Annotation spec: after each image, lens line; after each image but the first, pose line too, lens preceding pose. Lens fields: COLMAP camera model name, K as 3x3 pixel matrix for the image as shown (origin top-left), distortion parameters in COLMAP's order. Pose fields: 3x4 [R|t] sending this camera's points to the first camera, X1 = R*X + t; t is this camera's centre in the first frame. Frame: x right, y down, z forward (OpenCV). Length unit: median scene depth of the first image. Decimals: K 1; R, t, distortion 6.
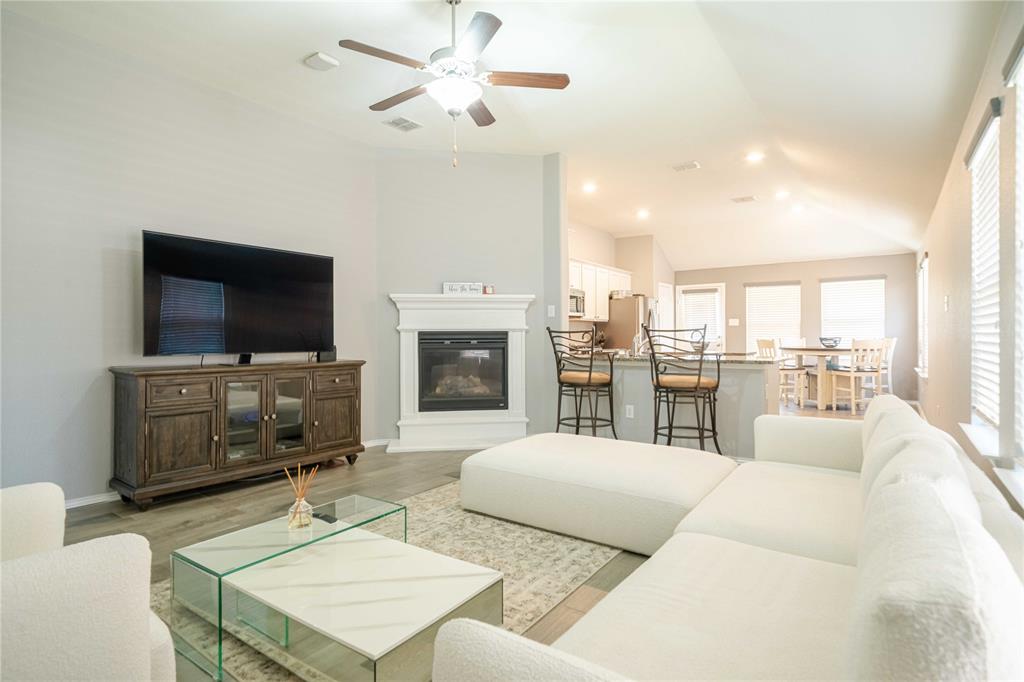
lens RADIAL K [[522.6, 0, 513.2], [0, 522.6, 338.3], [0, 0, 1]] dist [0.005235, -0.000293]
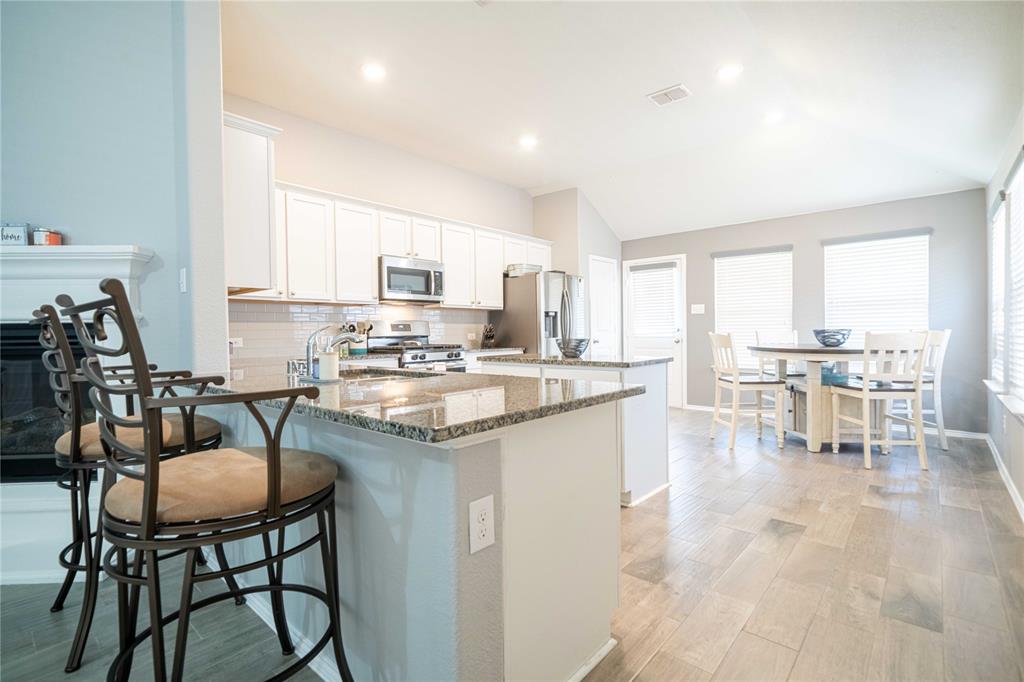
lens RADIAL K [[472.6, 0, 508.8], [0, 472.6, 339.4], [0, 0, 1]] dist [-0.002765, 0.000878]
pose [[0.993916, -0.004560, -0.110042, 0.287163], [0.006295, 0.999861, 0.015432, -0.001224], [0.109956, -0.016031, 0.993807, 0.405652]]
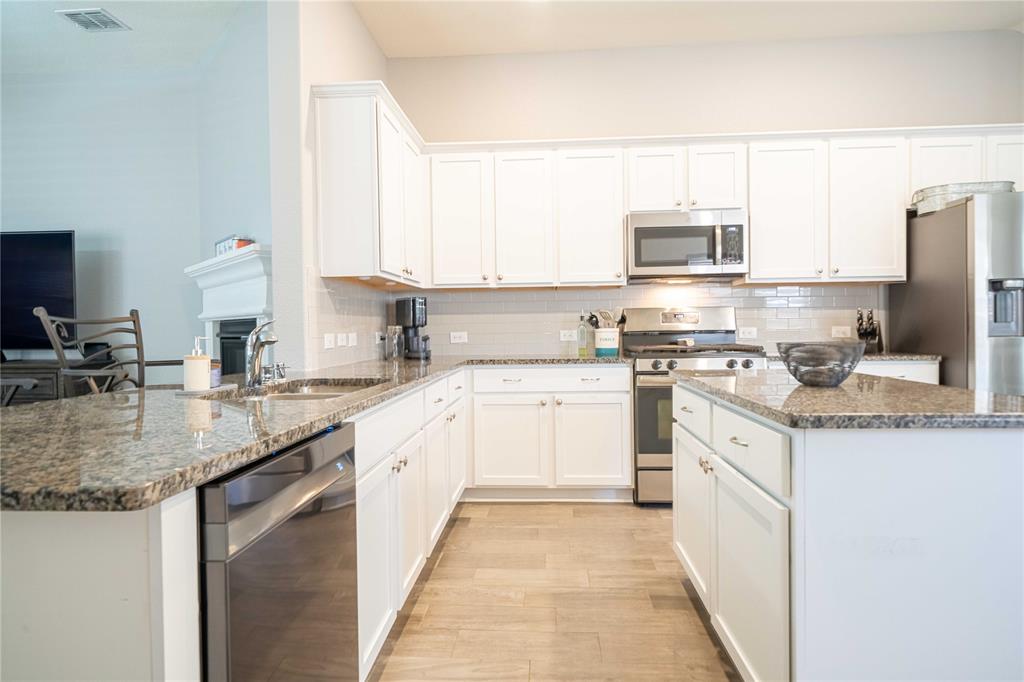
lens RADIAL K [[590.3, 0, 507.2], [0, 590.3, 336.3], [0, 0, 1]] dist [0.001996, 0.001103]
pose [[0.521689, 0.012337, -0.853047, 0.430858], [0.007237, 0.999795, 0.018885, -0.002711], [0.853105, -0.016025, 0.521493, 0.605396]]
